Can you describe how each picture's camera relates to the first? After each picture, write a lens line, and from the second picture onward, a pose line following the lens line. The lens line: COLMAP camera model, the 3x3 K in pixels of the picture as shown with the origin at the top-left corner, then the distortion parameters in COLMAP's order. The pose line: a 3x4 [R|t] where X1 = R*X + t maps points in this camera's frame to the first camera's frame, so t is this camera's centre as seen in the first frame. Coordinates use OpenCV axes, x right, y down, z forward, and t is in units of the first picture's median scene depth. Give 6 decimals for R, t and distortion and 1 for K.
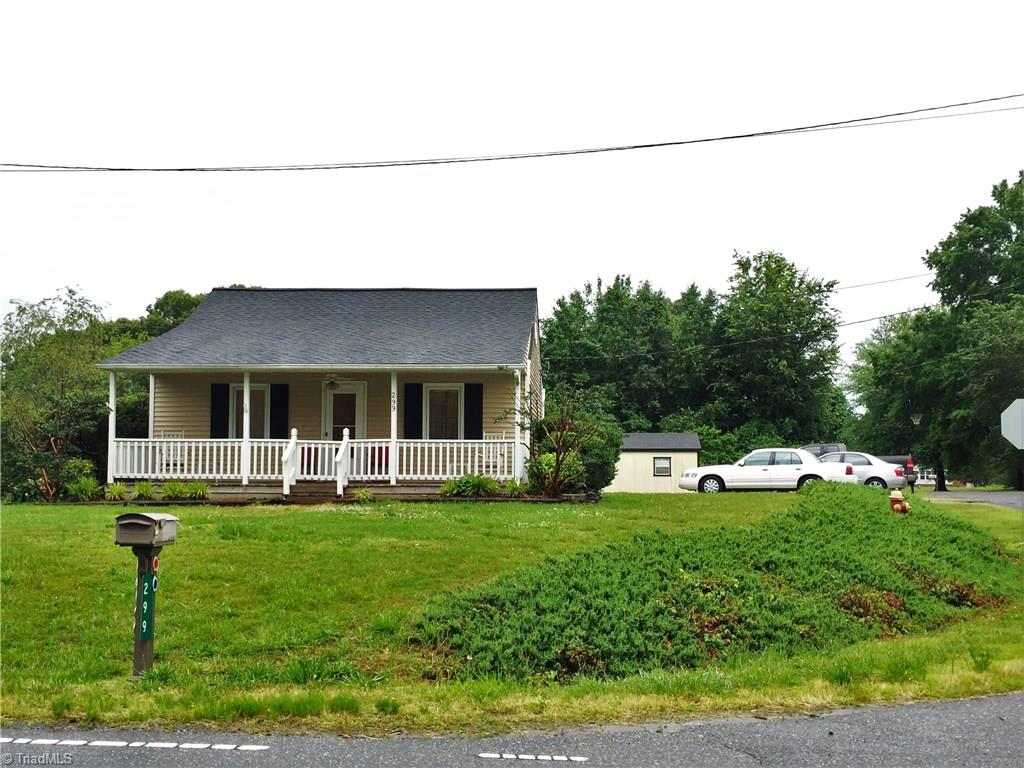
lens RADIAL K [[1189.3, 0, 512.0], [0, 1189.3, 384.0], [0, 0, 1]] dist [0.007936, 0.002924]
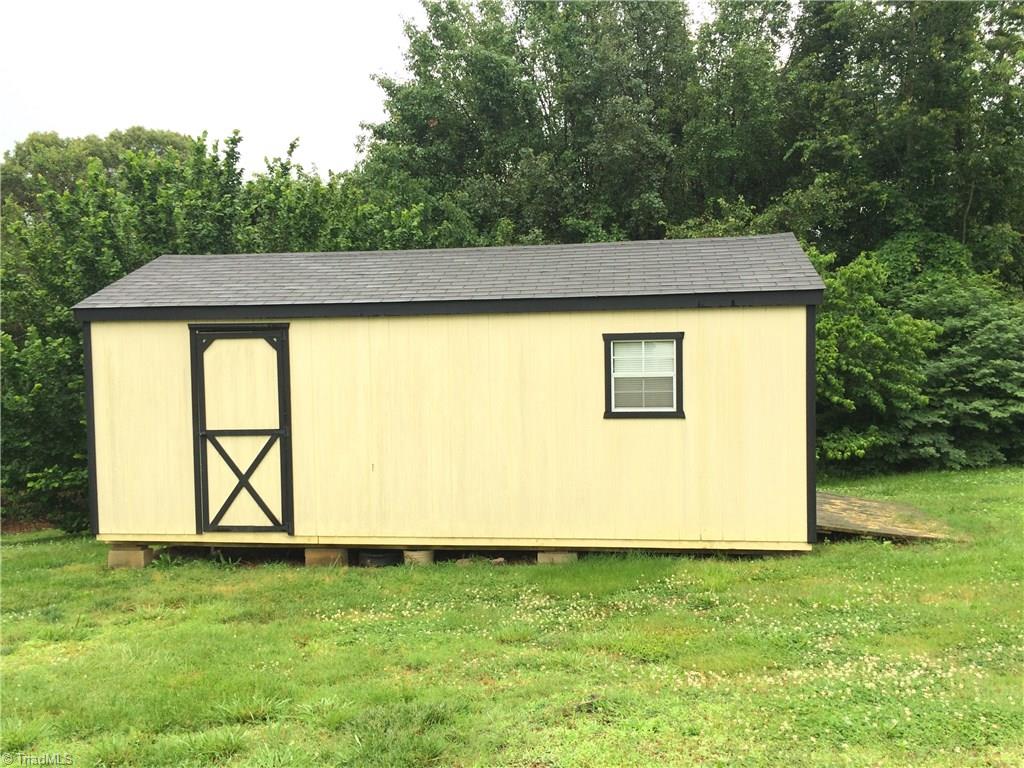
lens RADIAL K [[901.5, 0, 512.0], [0, 901.5, 384.0], [0, 0, 1]] dist [0.037918, -0.001727]
pose [[0.997092, -0.019572, -0.073649, 0.095470], [0.027609, 0.993576, 0.109745, 0.043170], [0.071028, -0.111460, 0.991227, 0.694755]]
